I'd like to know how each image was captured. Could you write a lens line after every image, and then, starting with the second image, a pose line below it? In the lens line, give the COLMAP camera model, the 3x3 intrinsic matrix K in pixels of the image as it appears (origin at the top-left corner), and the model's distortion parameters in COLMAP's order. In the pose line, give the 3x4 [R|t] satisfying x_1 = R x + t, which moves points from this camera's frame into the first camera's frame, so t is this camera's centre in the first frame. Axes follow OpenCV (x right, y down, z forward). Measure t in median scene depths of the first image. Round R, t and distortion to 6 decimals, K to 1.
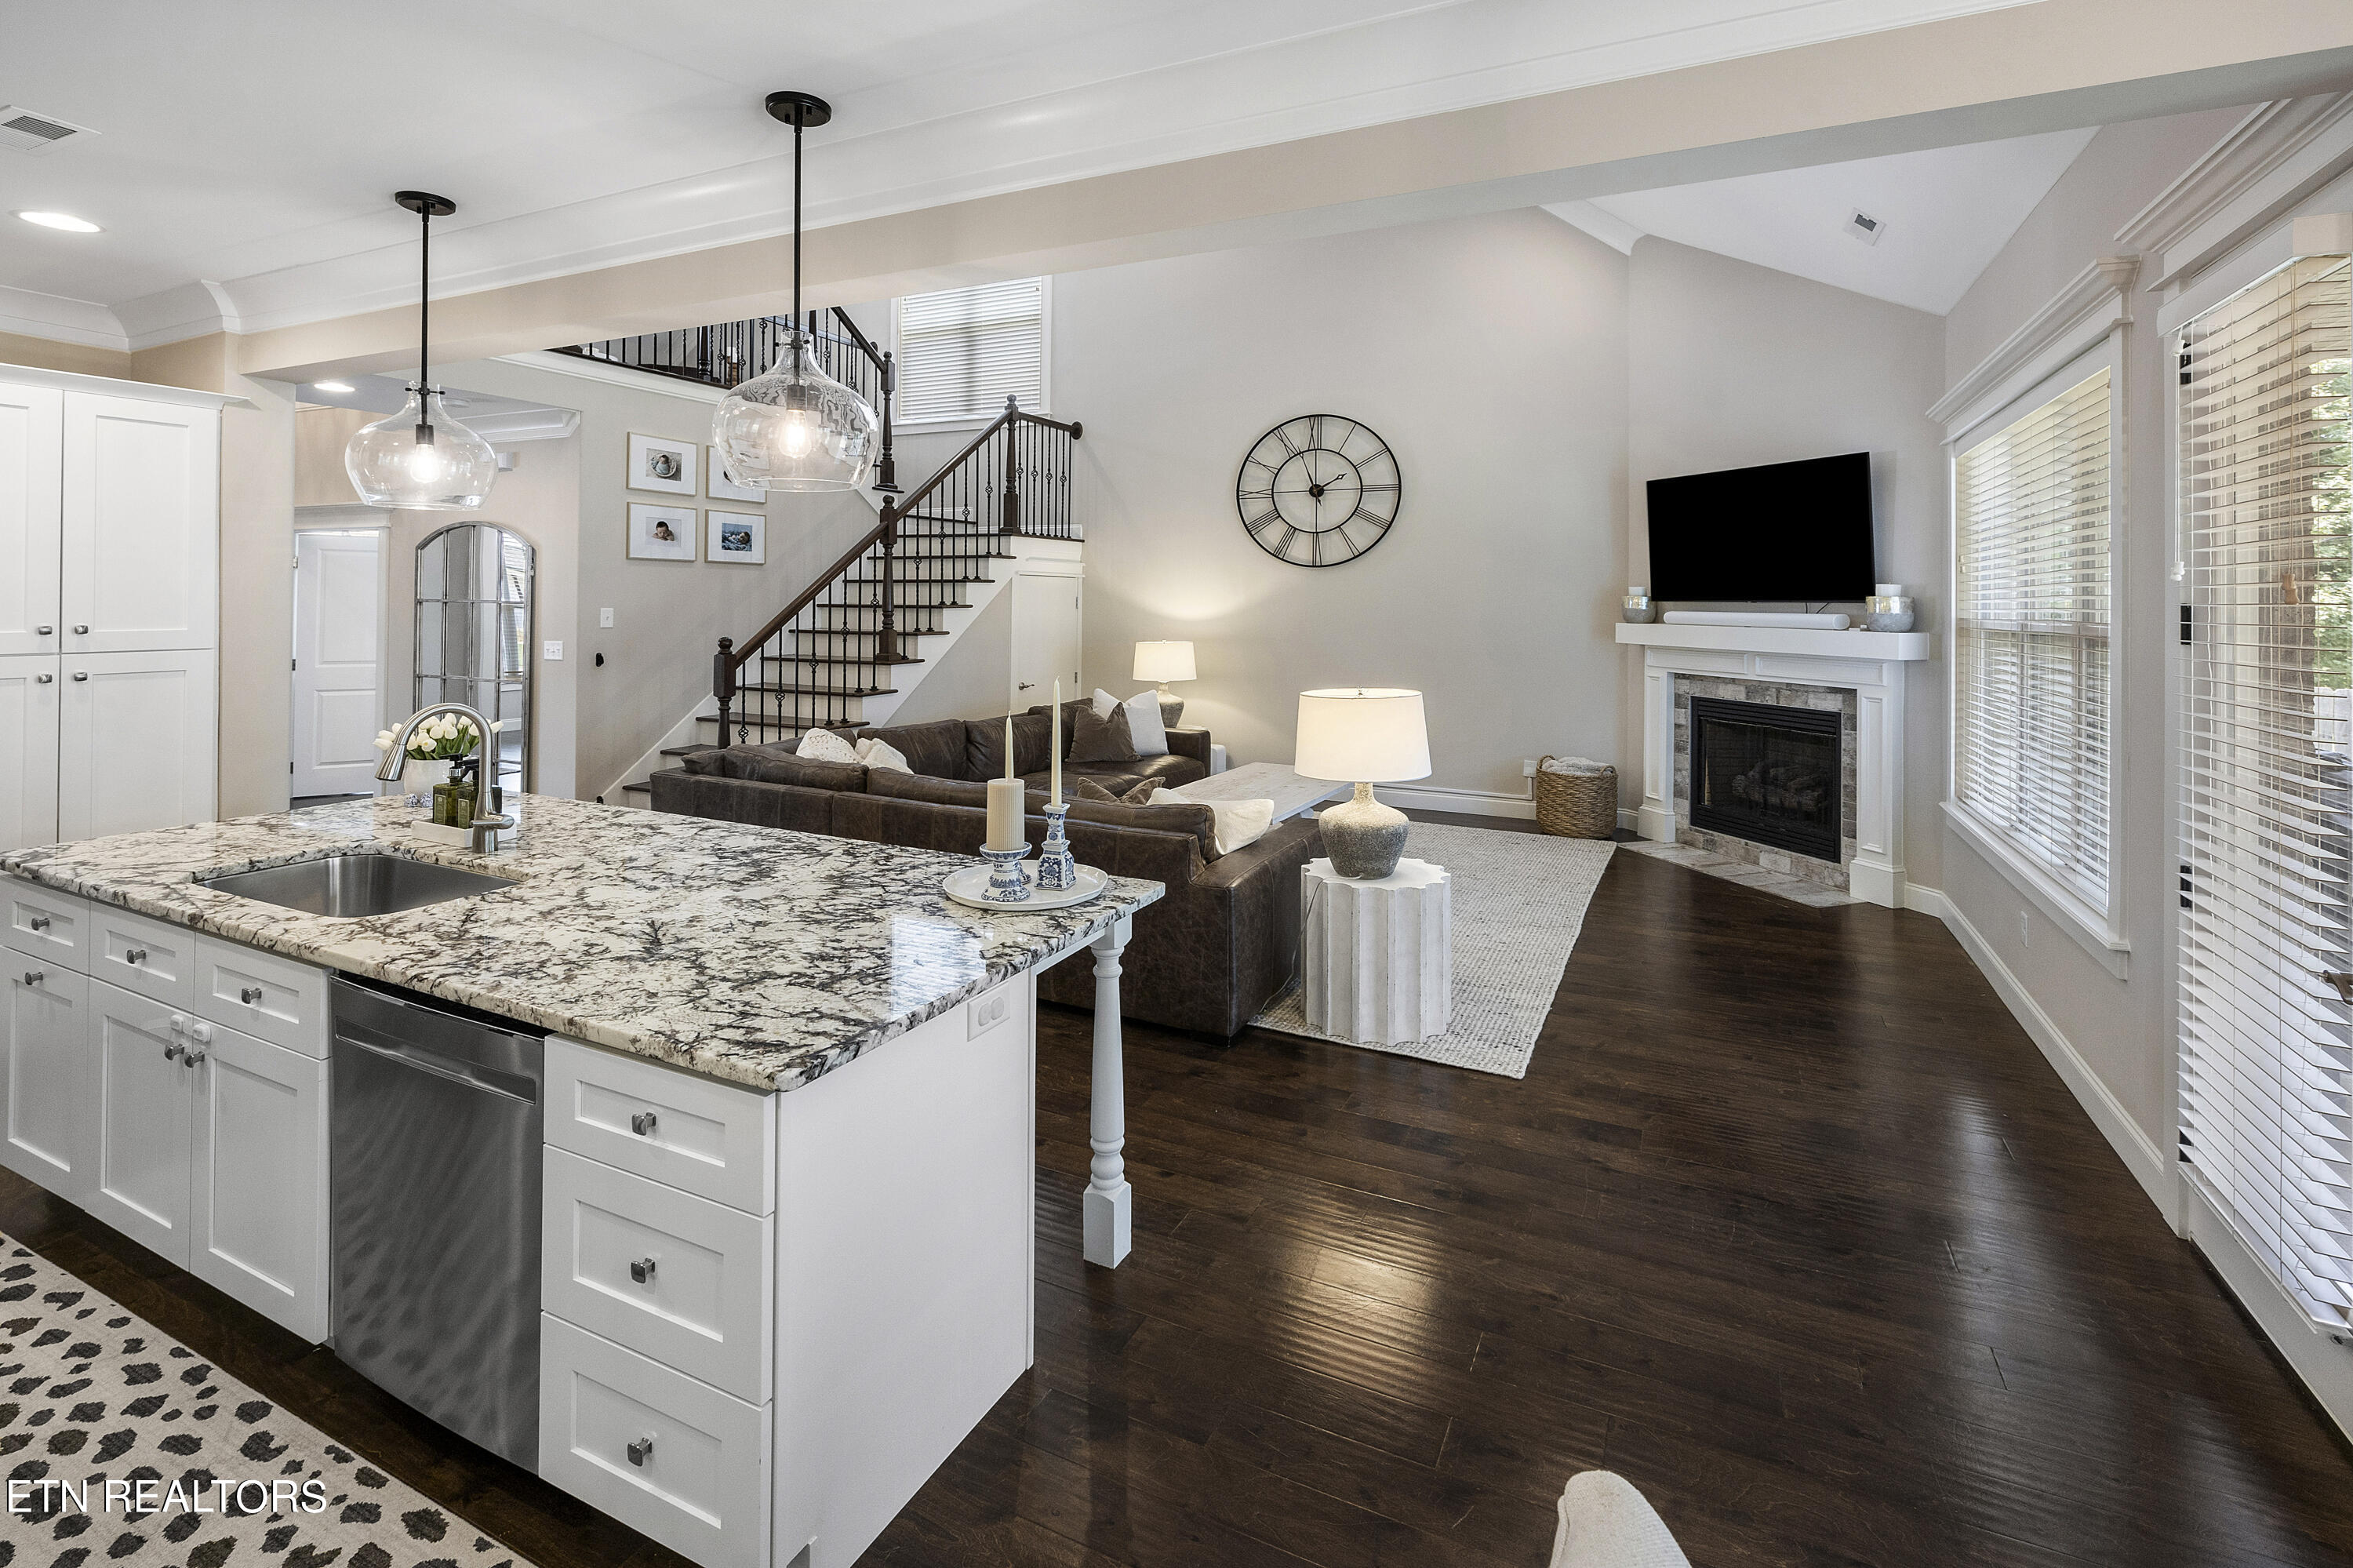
lens RADIAL K [[1074.8, 0, 1055.6], [0, 1074.8, 576.5], [0, 0, 1]] dist [0.000291, -0.000216]
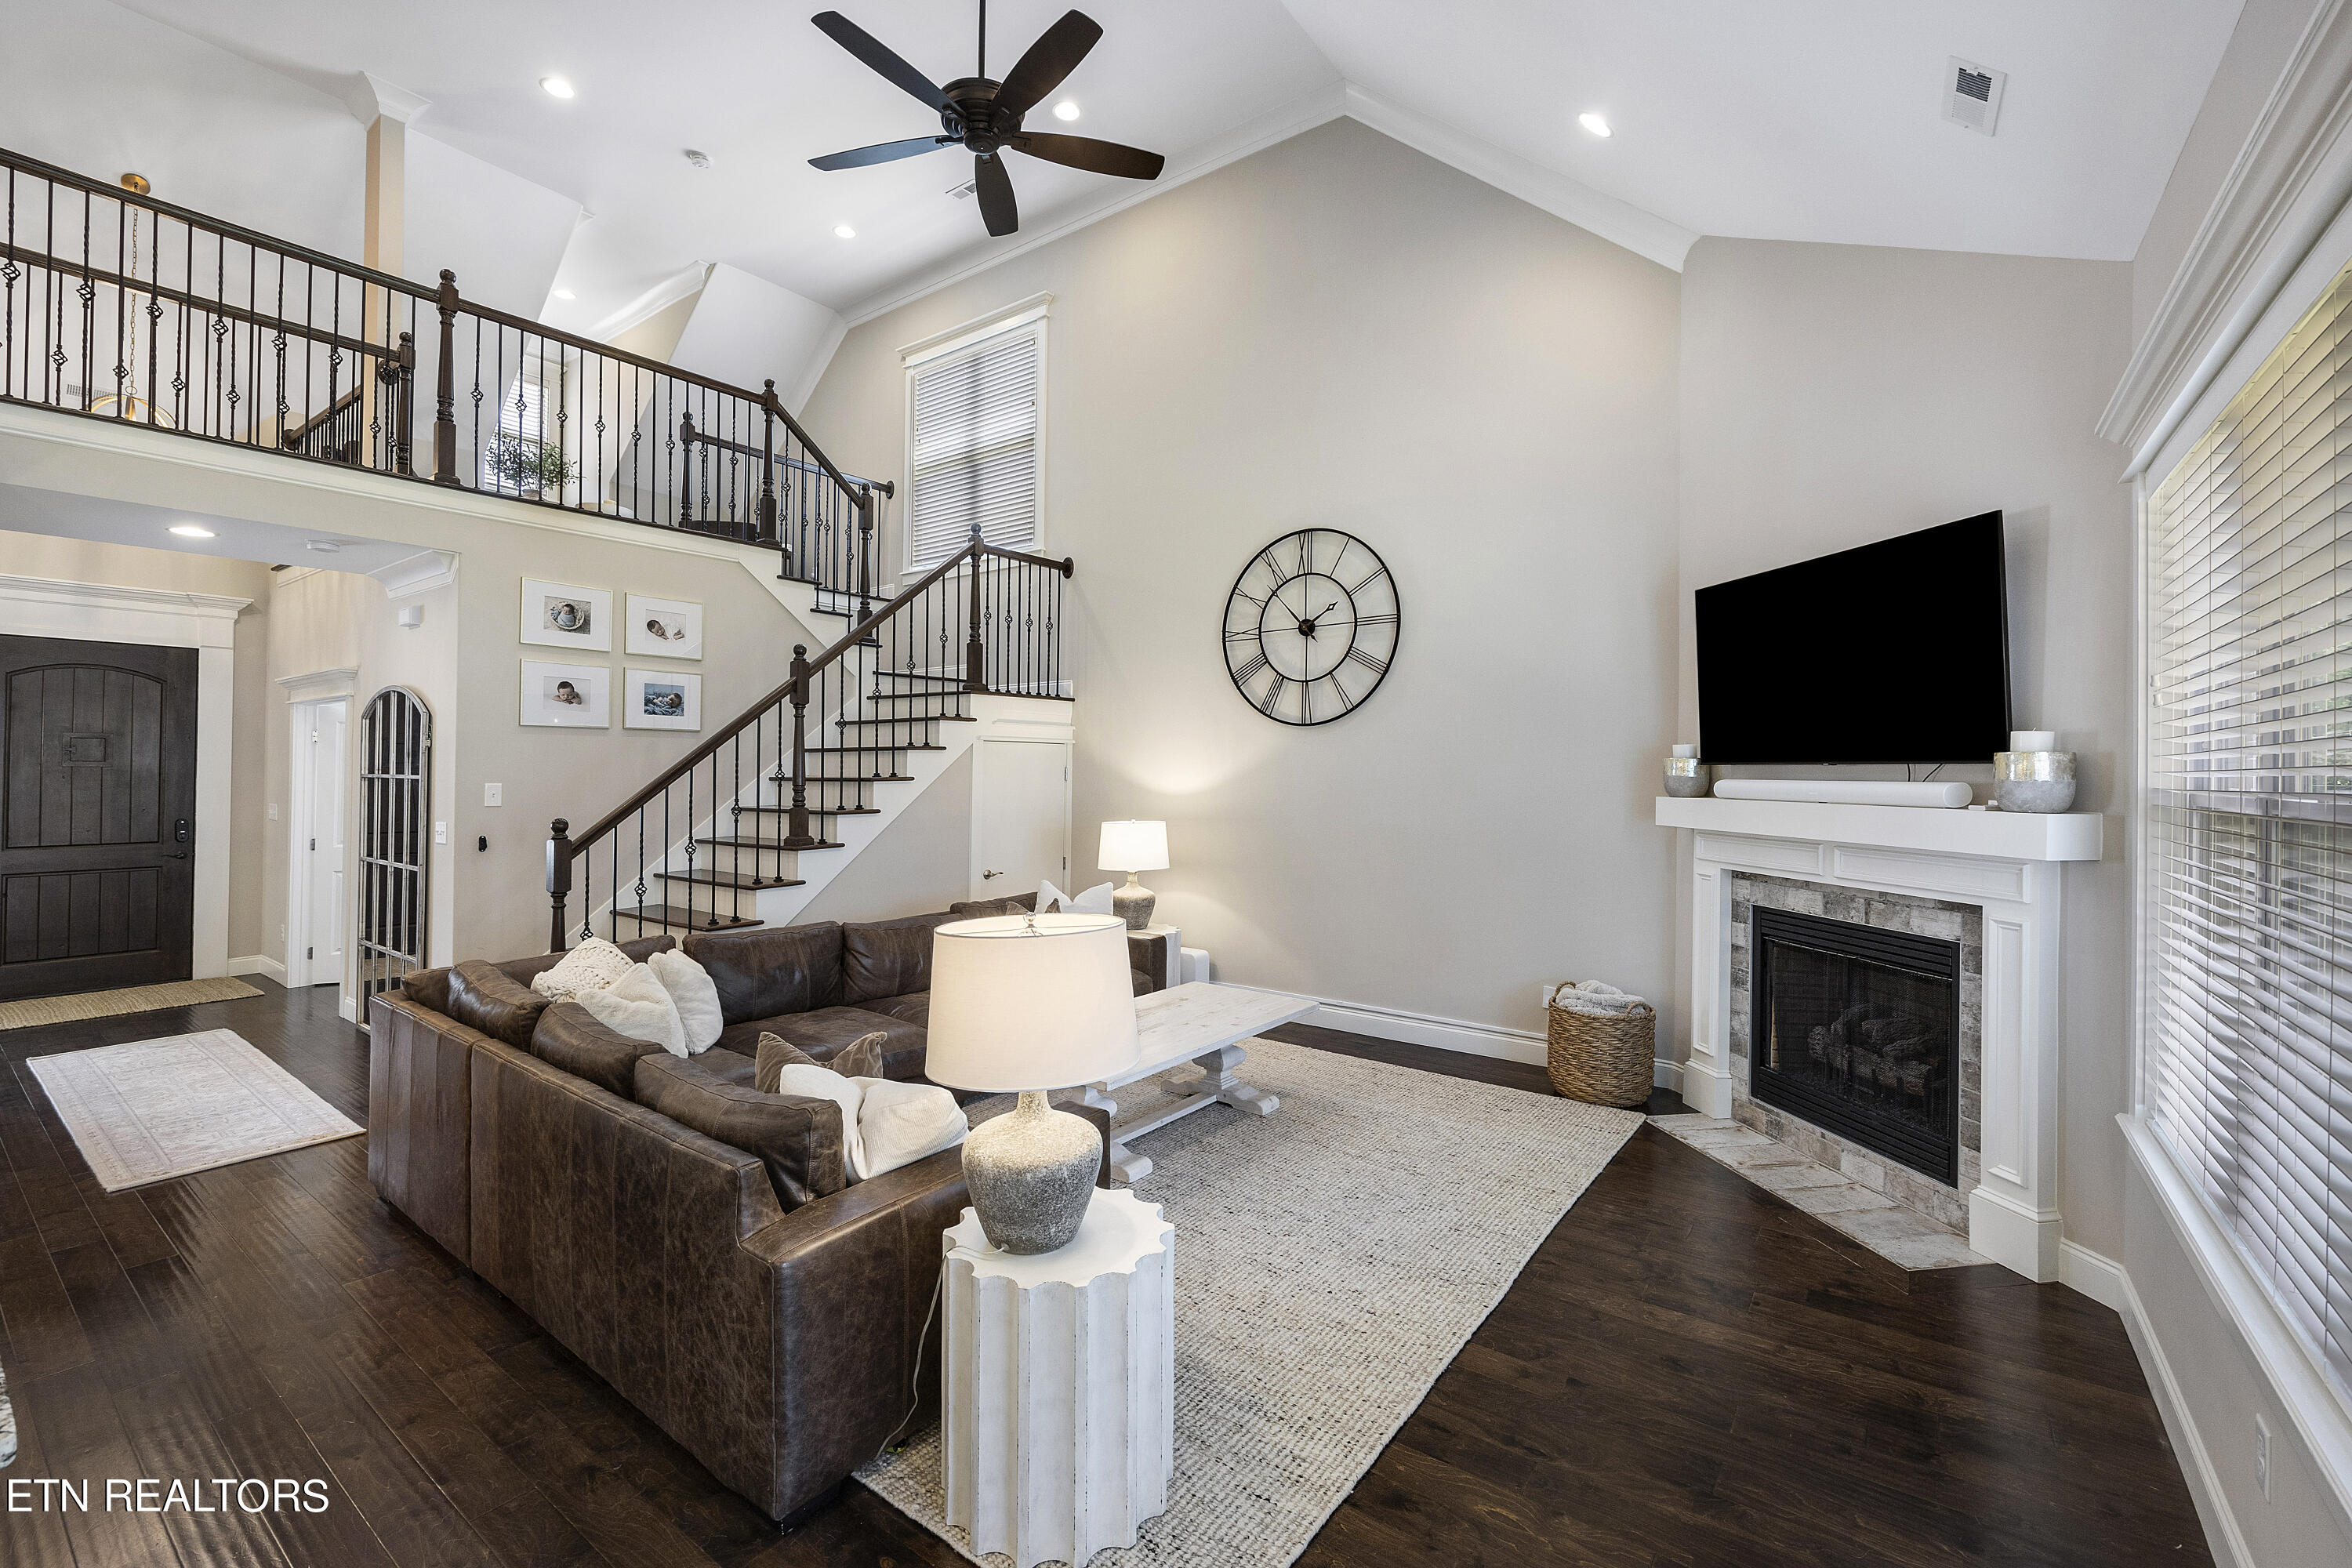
lens RADIAL K [[1027.5, 0, 1209.6], [0, 1027.5, 765.3], [0, 0, 1]] dist [-0.002167, -0.000406]
pose [[0.996484, -0.007238, -0.083471, 0.280825], [0.008430, 0.999867, 0.013930, 0.010778], [0.083359, -0.014584, 0.996413, 0.303474]]
